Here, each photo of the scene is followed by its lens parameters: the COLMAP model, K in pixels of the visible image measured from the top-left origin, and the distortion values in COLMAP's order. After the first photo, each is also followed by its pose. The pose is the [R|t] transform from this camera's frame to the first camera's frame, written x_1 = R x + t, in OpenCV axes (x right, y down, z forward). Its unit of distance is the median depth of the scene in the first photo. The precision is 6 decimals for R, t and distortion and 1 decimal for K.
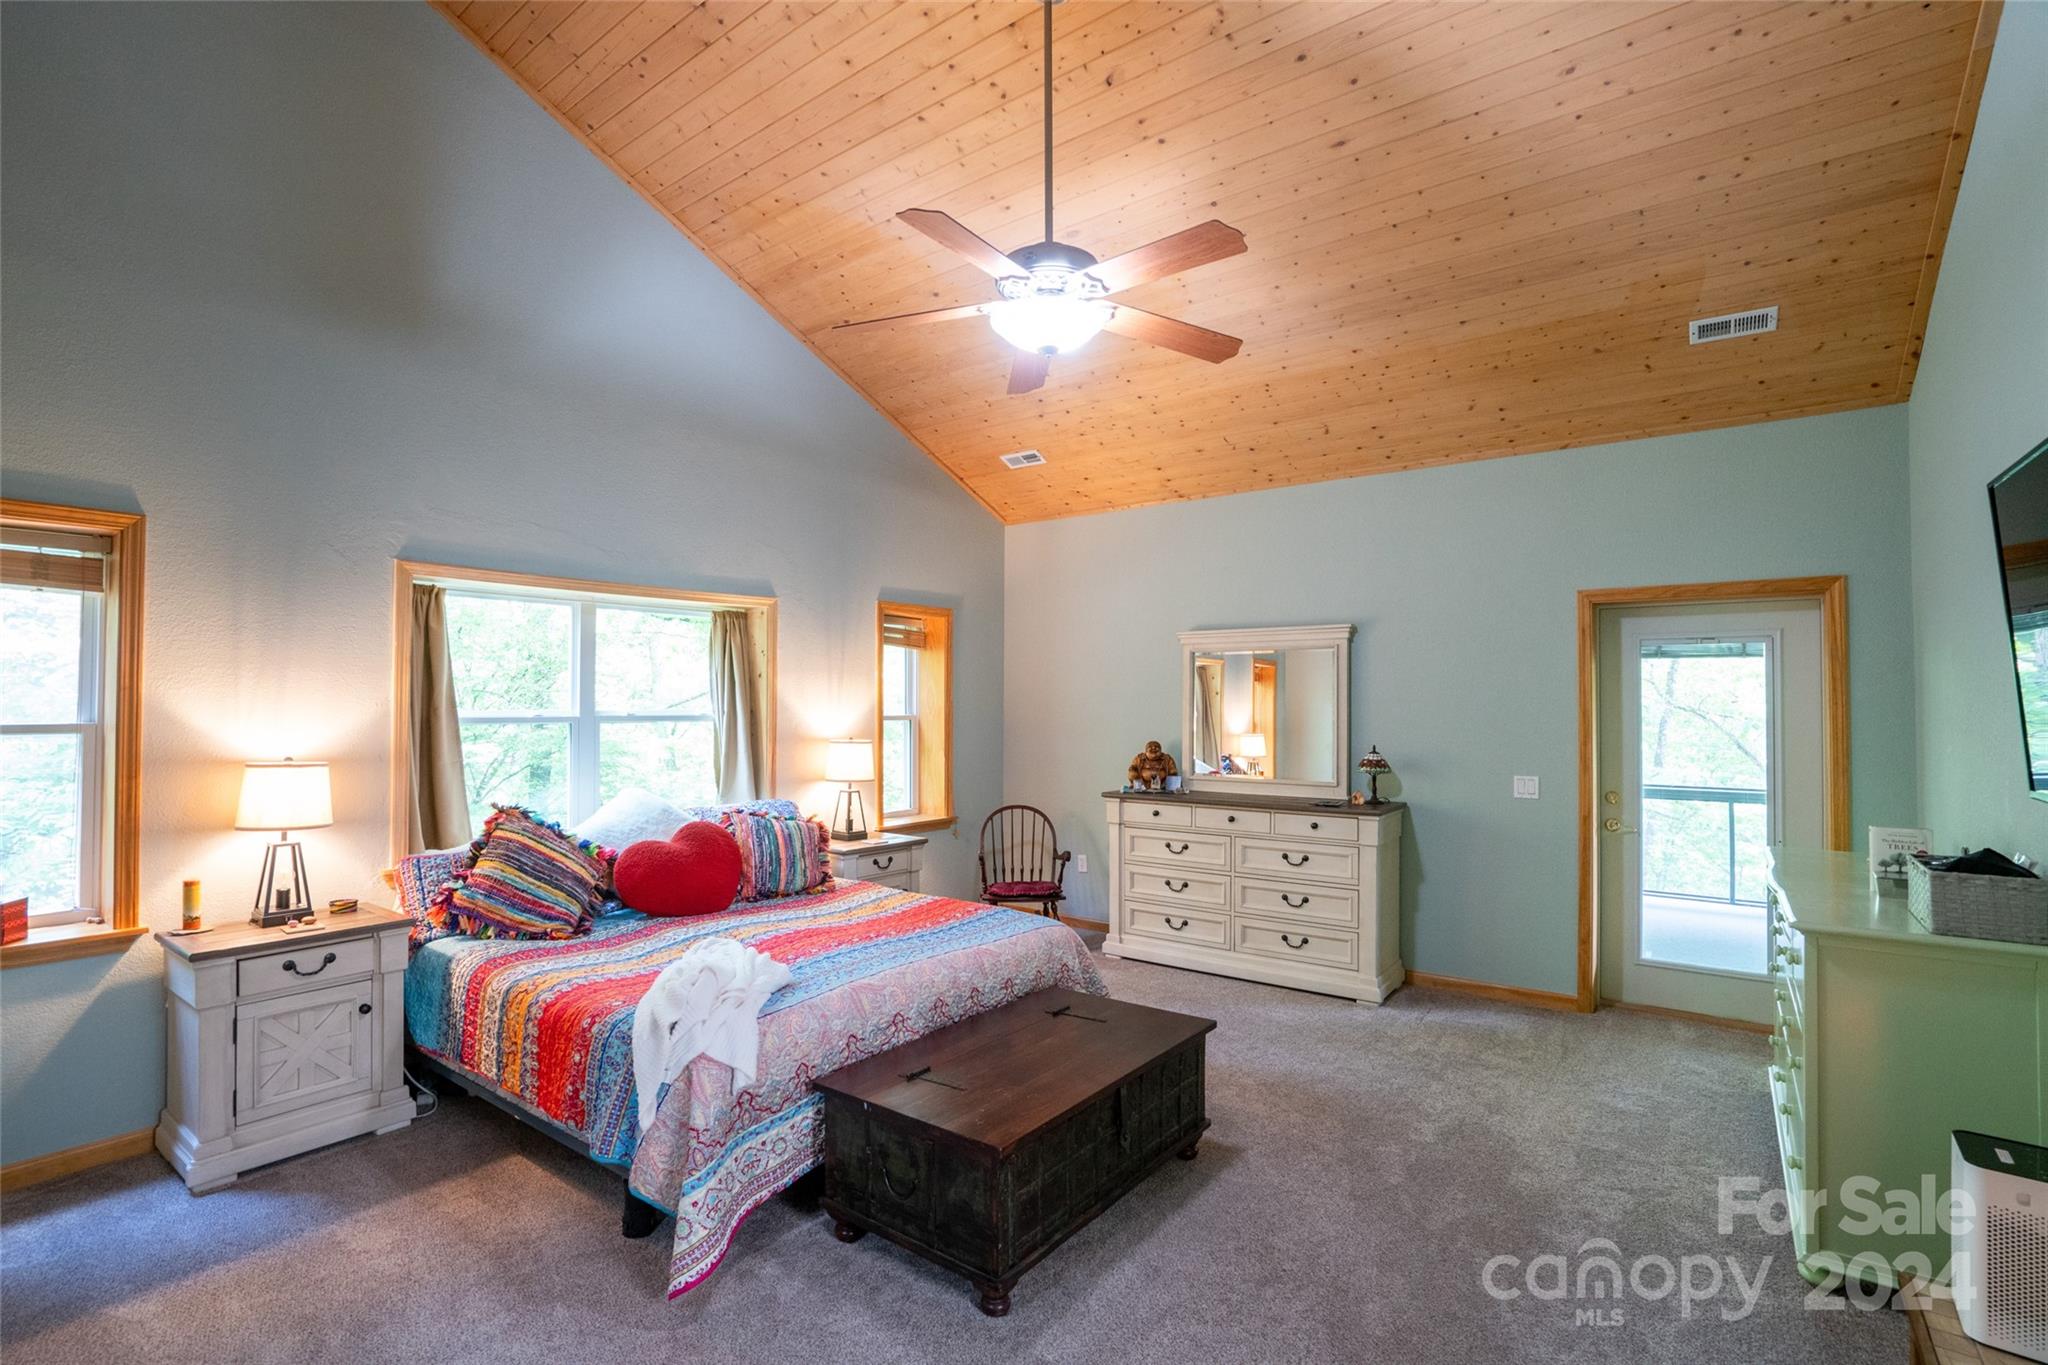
lens RADIAL K [[945.4, 0, 1027.4], [0, 945.4, 681.7], [0, 0, 1]] dist [-0.040275, 0.015841]
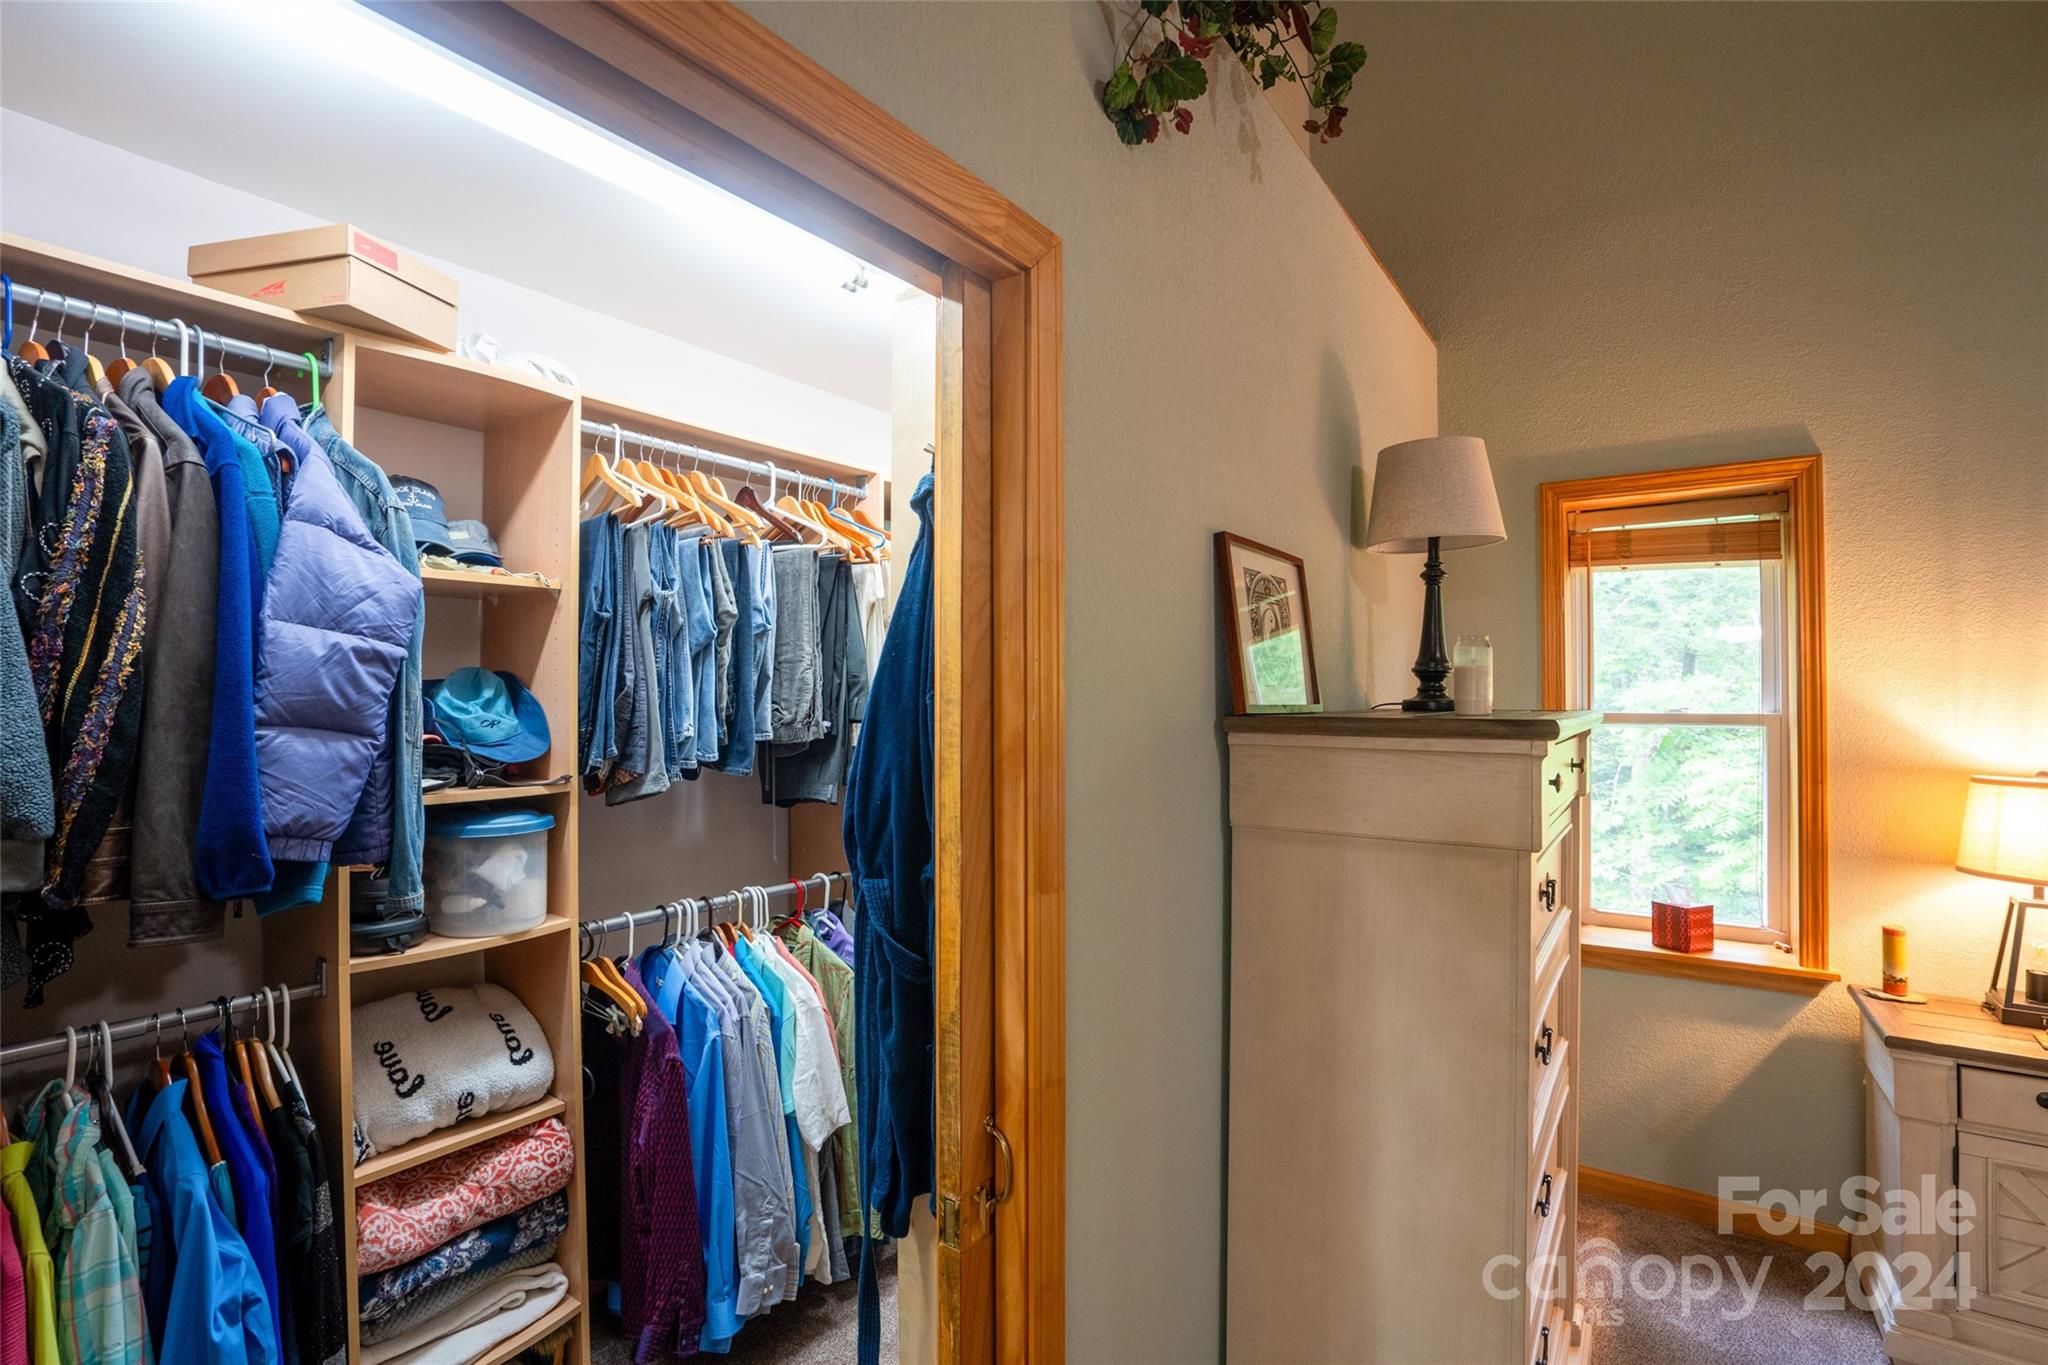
lens RADIAL K [[945.4, 0, 1027.4], [0, 945.4, 681.7], [0, 0, 1]] dist [-0.040275, 0.015841]
pose [[0.047384, -0.006244, -0.998857, -0.192720], [0.024162, 0.999695, -0.005103, 0.002528], [0.998584, -0.023893, 0.047521, 0.271660]]
